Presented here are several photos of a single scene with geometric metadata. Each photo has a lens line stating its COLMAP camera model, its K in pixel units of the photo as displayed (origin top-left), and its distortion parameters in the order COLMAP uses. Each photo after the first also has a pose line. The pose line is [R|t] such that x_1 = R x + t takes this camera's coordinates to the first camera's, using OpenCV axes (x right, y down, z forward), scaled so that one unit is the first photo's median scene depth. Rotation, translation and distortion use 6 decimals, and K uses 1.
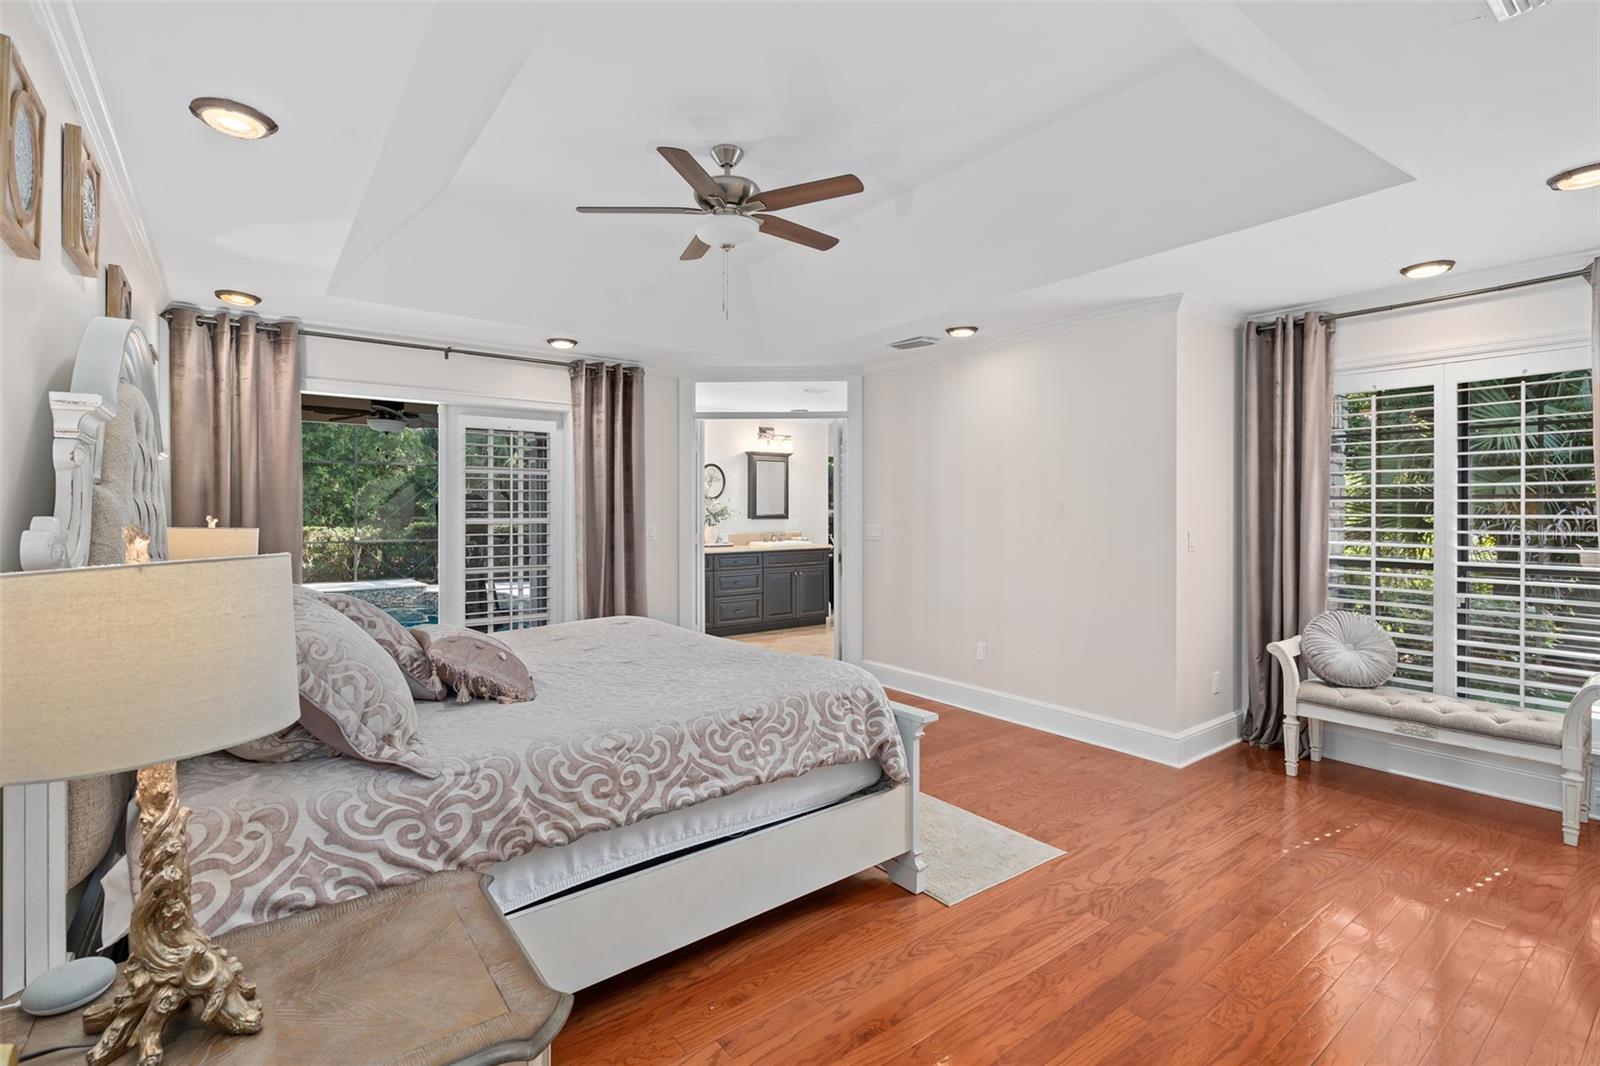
lens RADIAL K [[721.8, 0, 792.5], [0, 721.8, 522.7], [0, 0, 1]] dist [-0.001503, 0.000230]
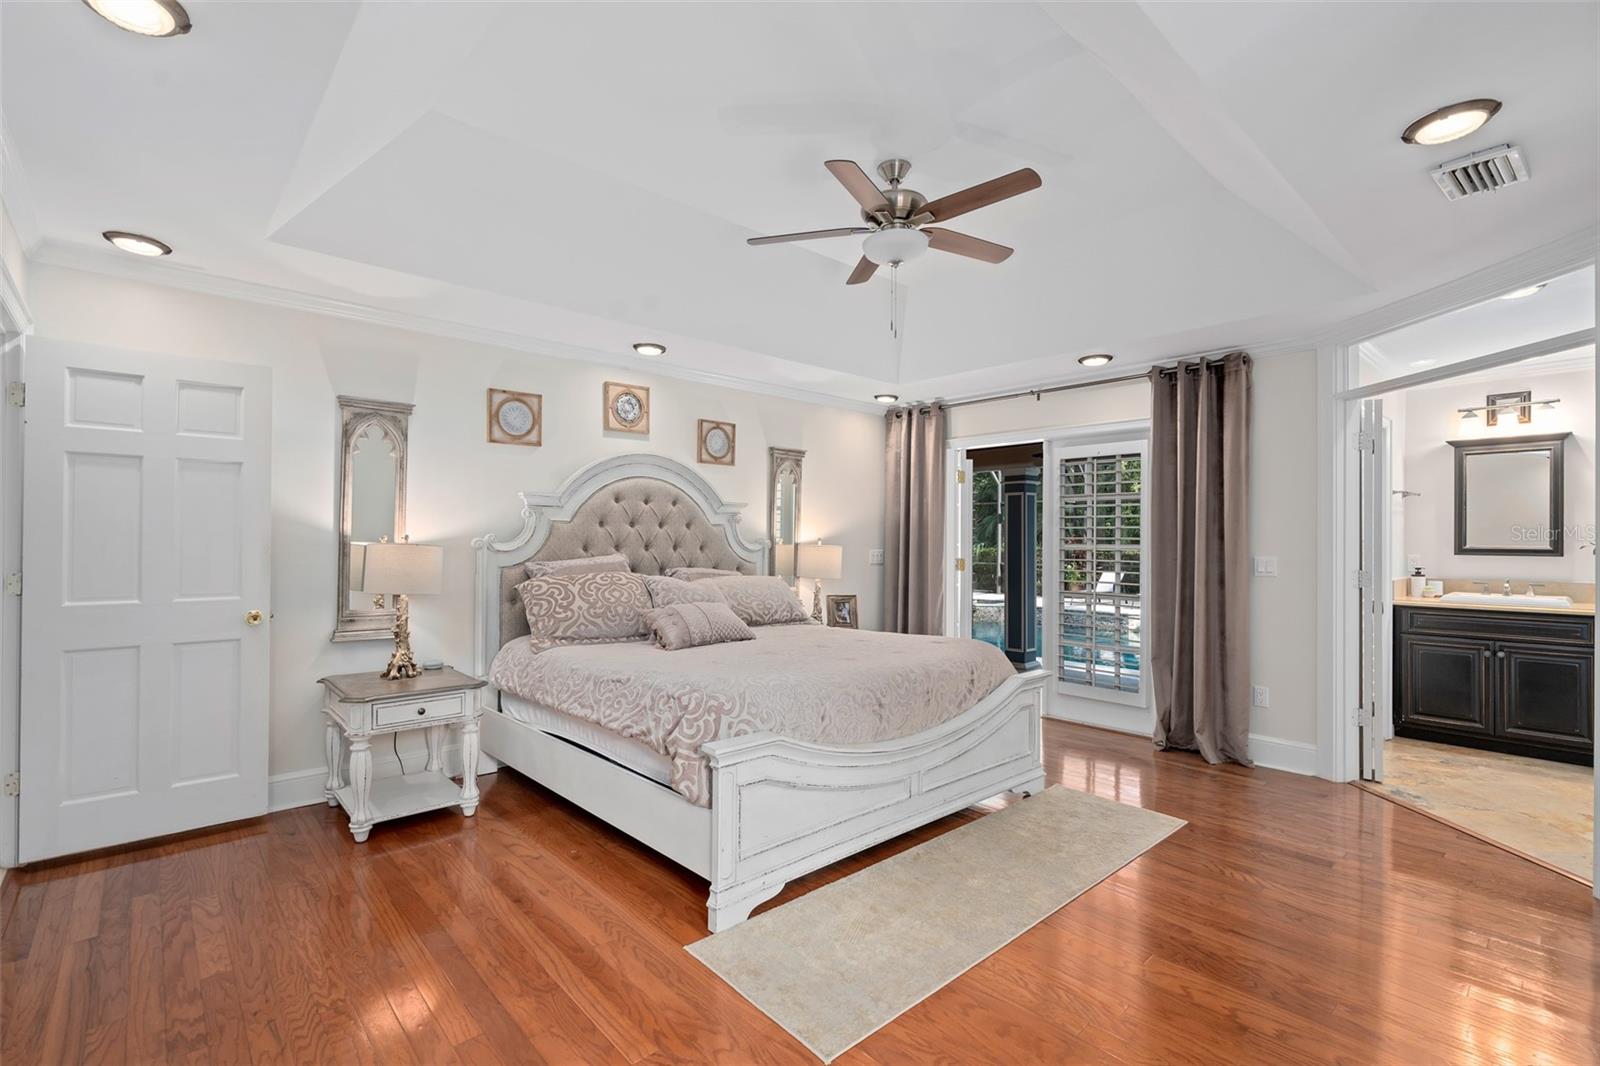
lens RADIAL K [[721.8, 0, 799.9], [0, 721.8, 541.5], [0, 0, 1]] dist [-0.001503, 0.000230]
pose [[0.093410, 0.003488, -0.995622, 0.666913], [-0.022919, 0.999736, 0.001352, -0.003023], [0.995364, 0.022693, 0.093465, 0.600036]]
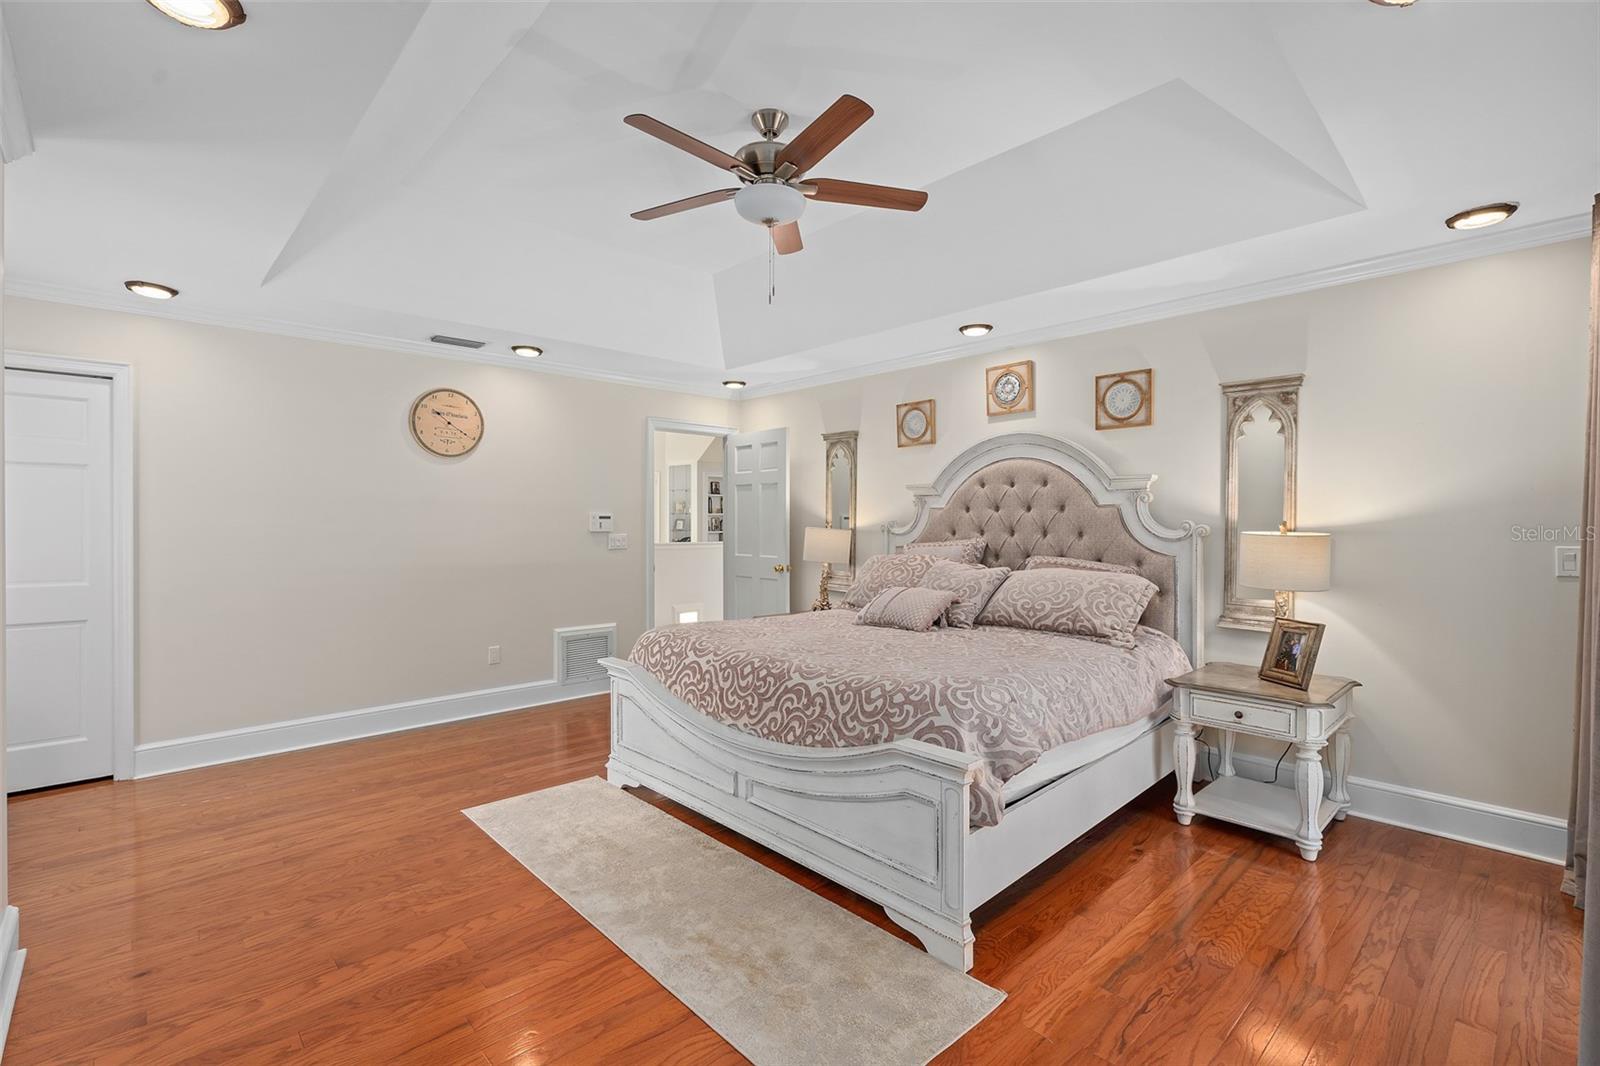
lens RADIAL K [[721.8, 0, 804.5], [0, 721.8, 525.9], [0, 0, 1]] dist [-0.001503, 0.000230]
pose [[-0.992822, 0.001617, -0.119594, -0.022274], [-0.001120, 0.999739, 0.022821, -0.019751], [0.119599, 0.022791, -0.992561, 1.461746]]
